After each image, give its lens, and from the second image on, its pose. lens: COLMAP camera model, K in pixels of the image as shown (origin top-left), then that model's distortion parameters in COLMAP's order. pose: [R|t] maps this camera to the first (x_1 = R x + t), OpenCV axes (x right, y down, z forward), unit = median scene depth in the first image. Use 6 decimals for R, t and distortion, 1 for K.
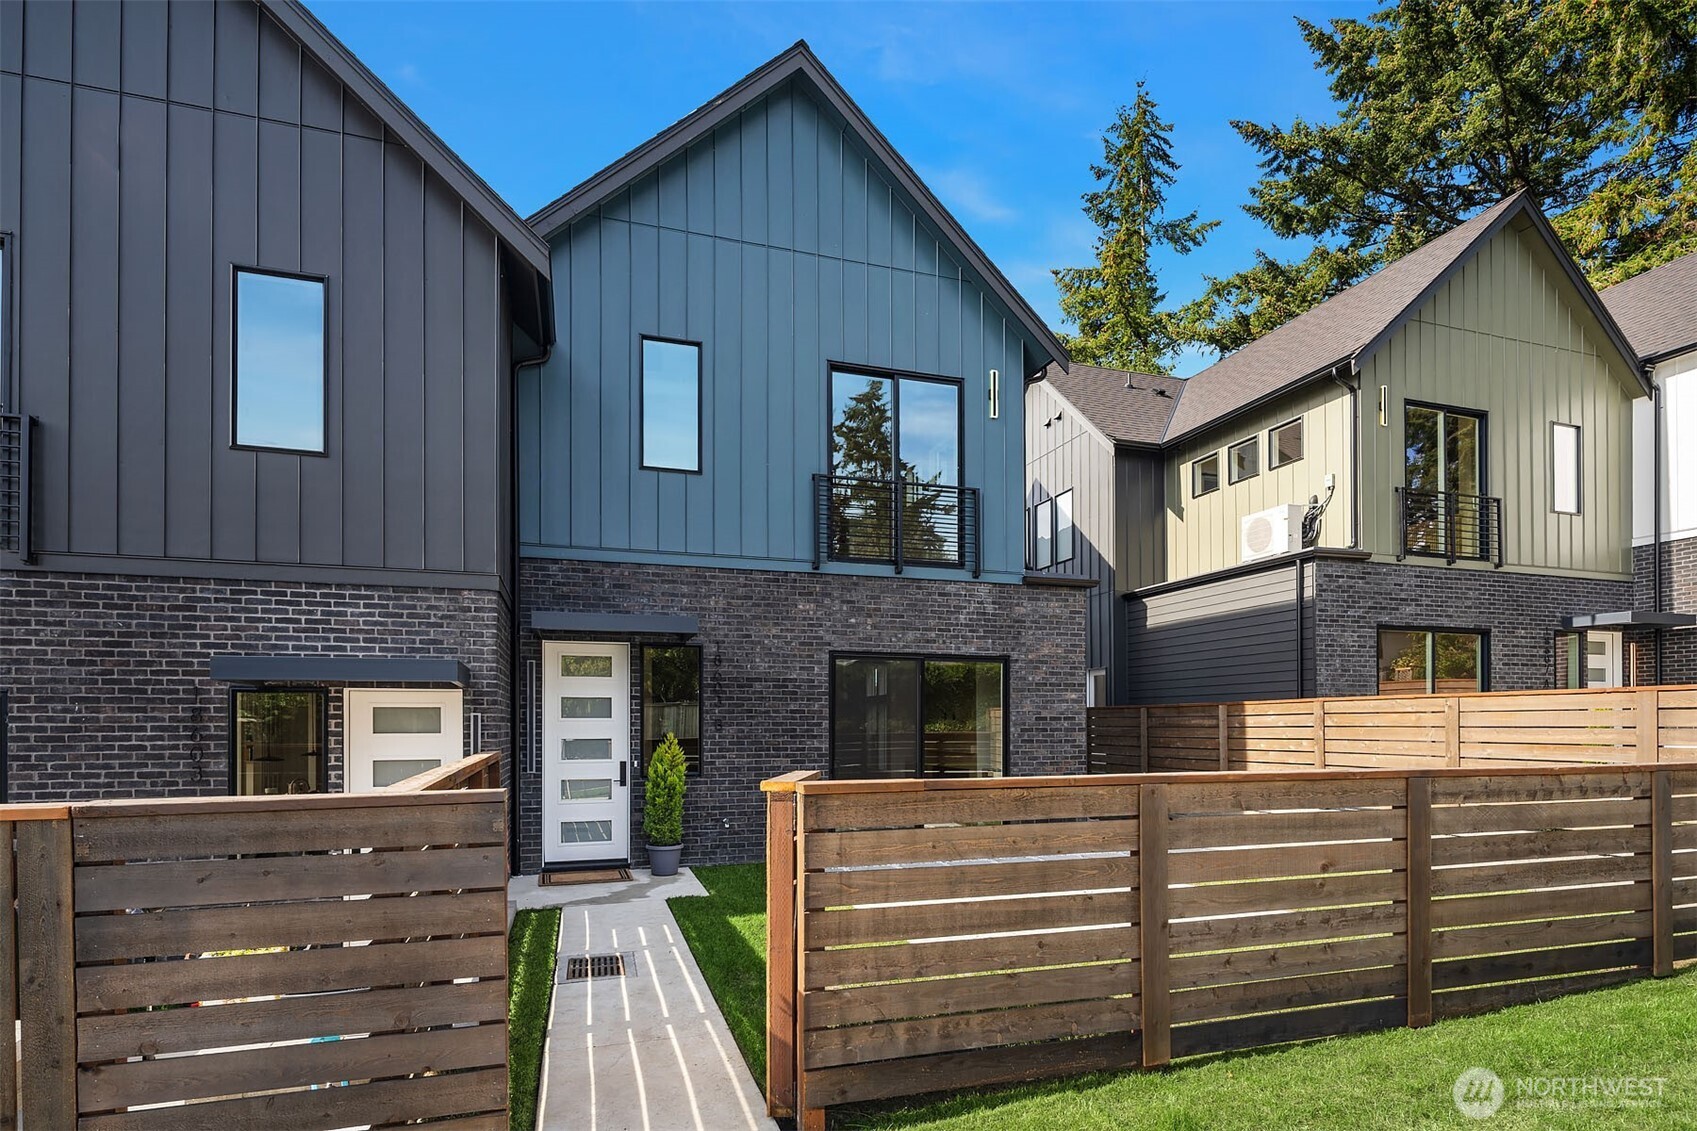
lens RADIAL K [[823.4, 0, 845.4], [0, 823.4, 538.4], [0, 0, 1]] dist [-0.000011, -0.000852]
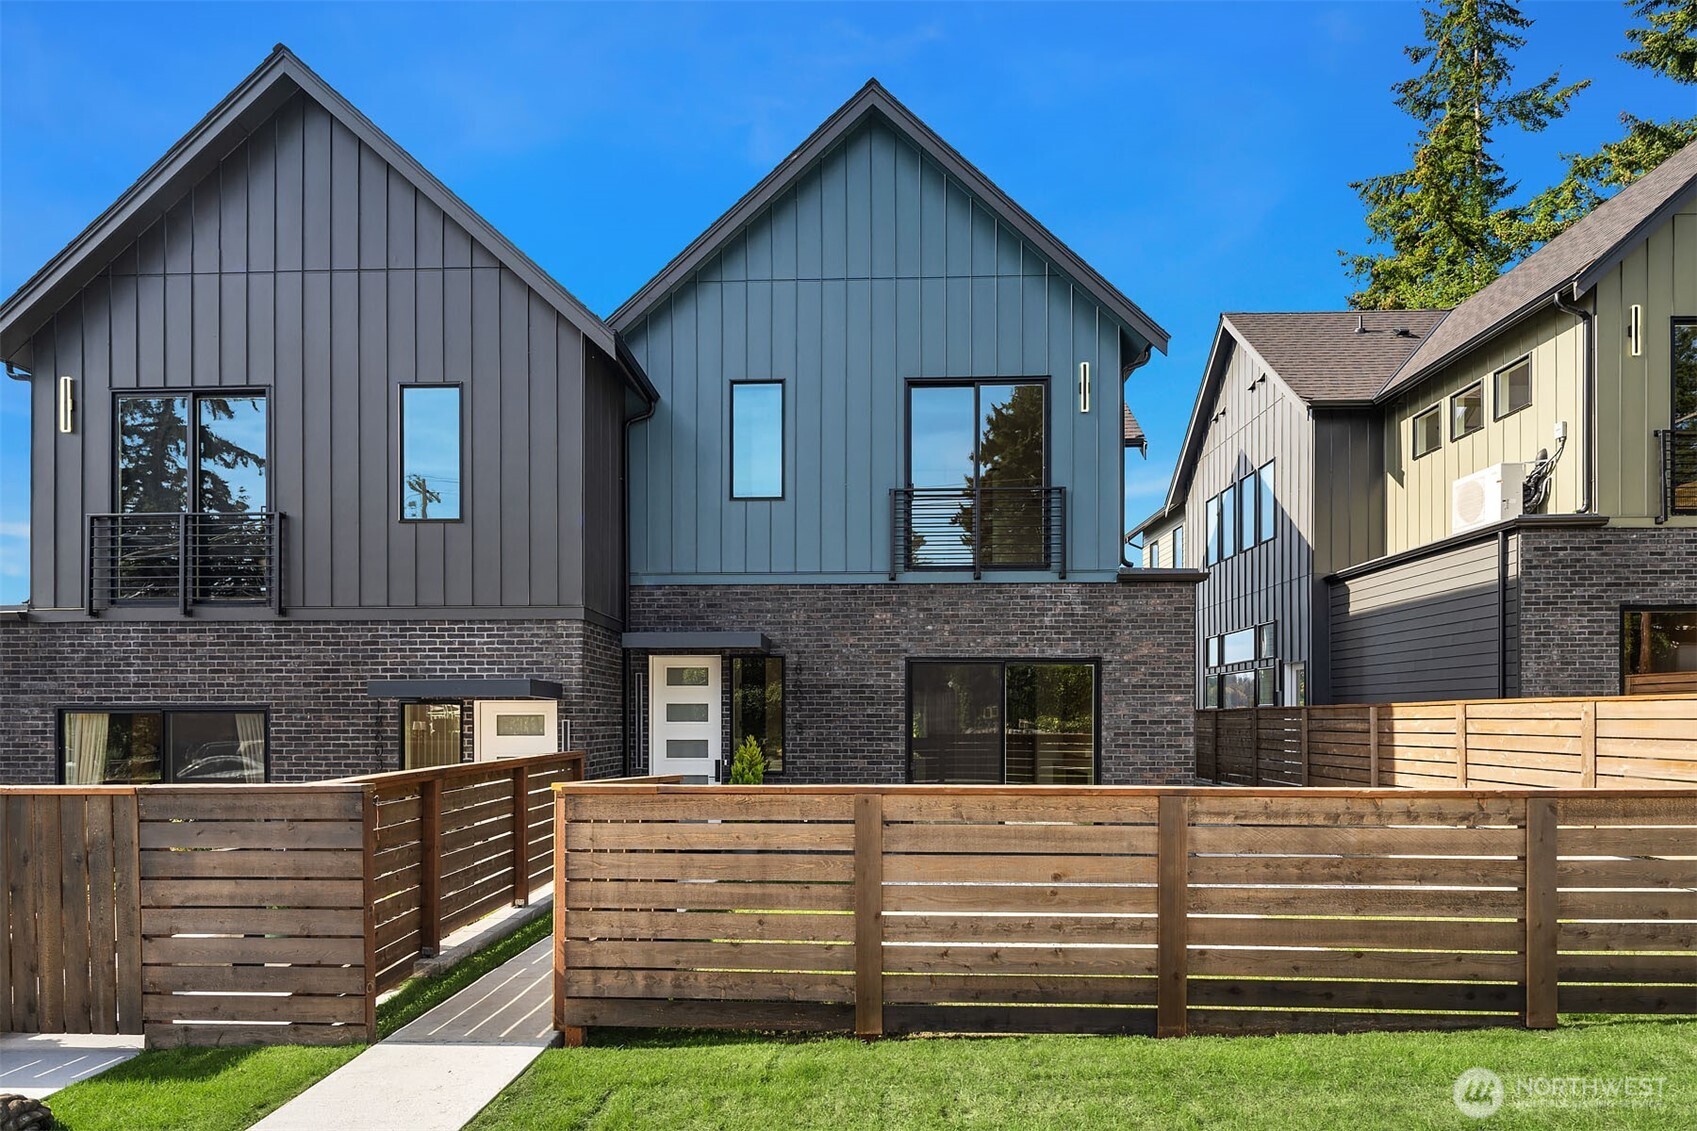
lens RADIAL K [[854.3, 0, 847.7], [0, 854.3, 506.2], [0, 0, 1]] dist [0.000081, -0.000257]
pose [[0.942691, -0.077855, -0.324456, 0.281343], [0.071311, 0.996940, -0.032033, -0.026833], [0.325957, 0.007060, 0.945358, -0.059462]]
